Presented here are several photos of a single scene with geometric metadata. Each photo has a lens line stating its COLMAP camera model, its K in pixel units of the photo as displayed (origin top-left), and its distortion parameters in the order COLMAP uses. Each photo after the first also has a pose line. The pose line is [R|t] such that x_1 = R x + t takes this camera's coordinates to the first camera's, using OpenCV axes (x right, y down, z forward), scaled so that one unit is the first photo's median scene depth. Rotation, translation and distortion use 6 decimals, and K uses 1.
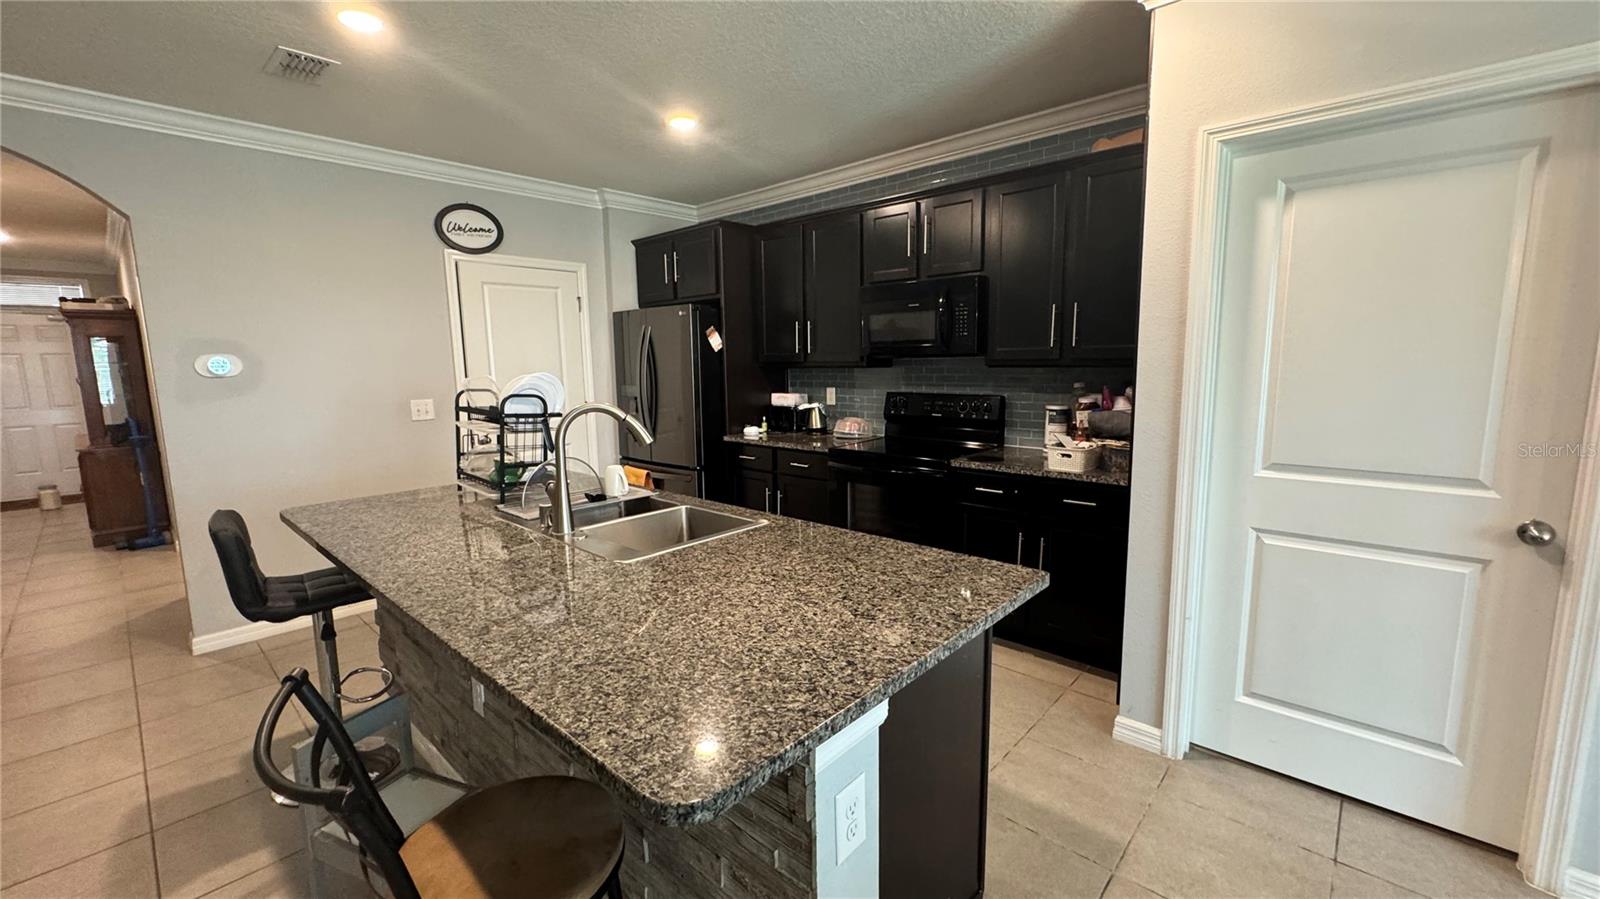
lens RADIAL K [[647.4, 0, 791.2], [0, 647.4, 445.8], [0, 0, 1]] dist [-0.002957, 0.001155]
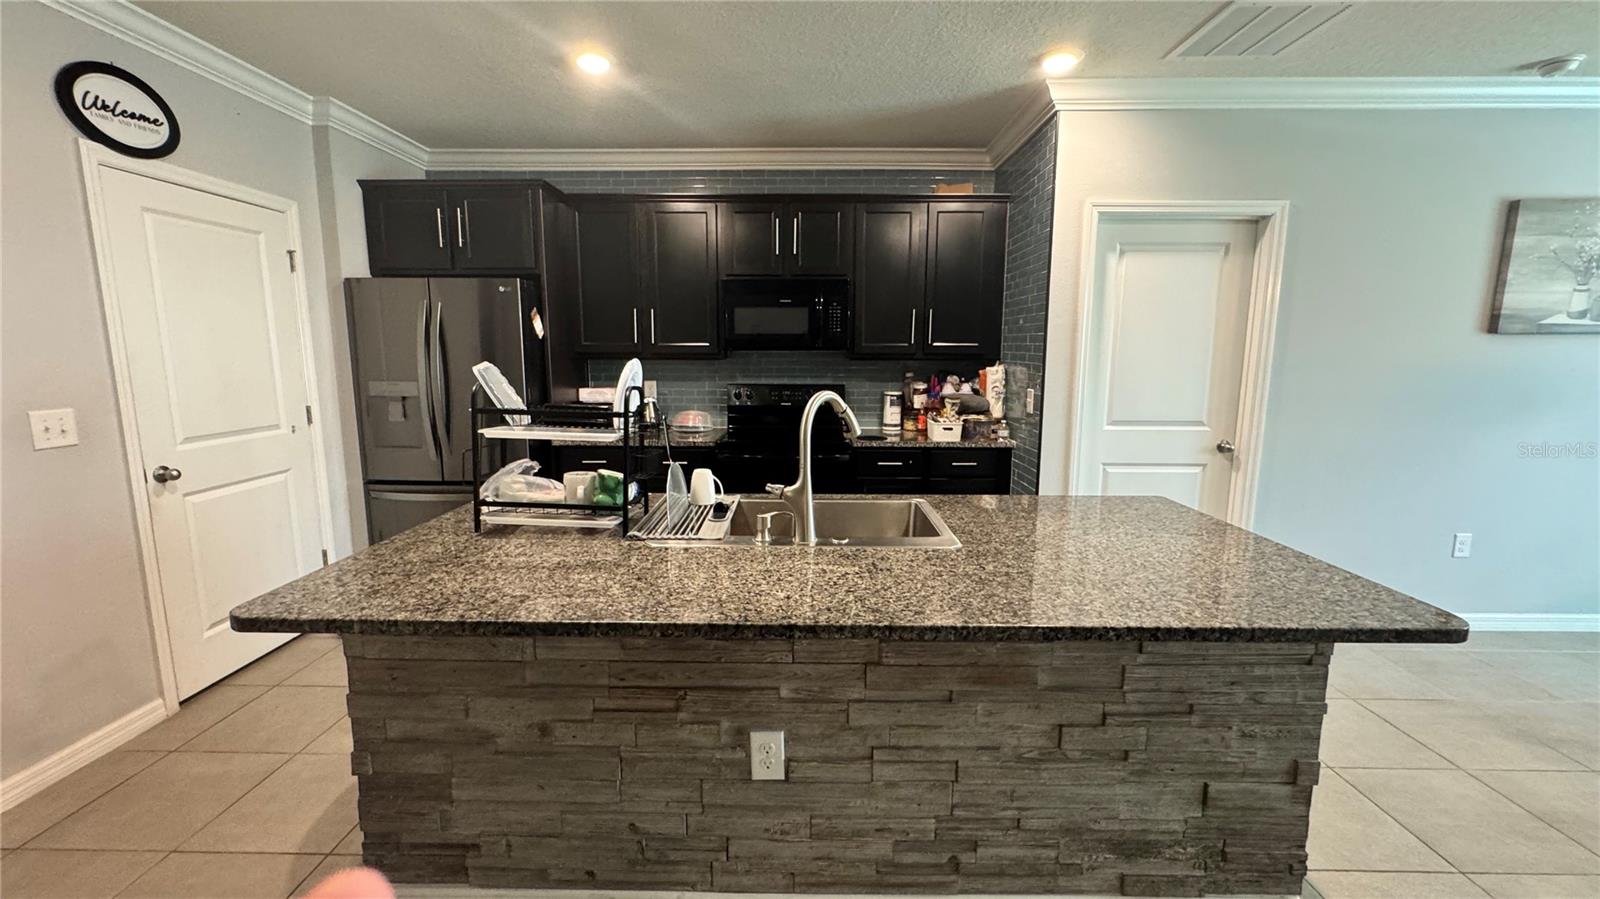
lens RADIAL K [[647.4, 0, 793.9], [0, 647.4, 451.7], [0, 0, 1]] dist [-0.002957, 0.001155]
pose [[0.739885, -0.084471, 0.667409, -0.475246], [0.075203, 0.996253, 0.042722, -0.012677], [-0.668517, 0.018582, 0.743465, 0.179500]]
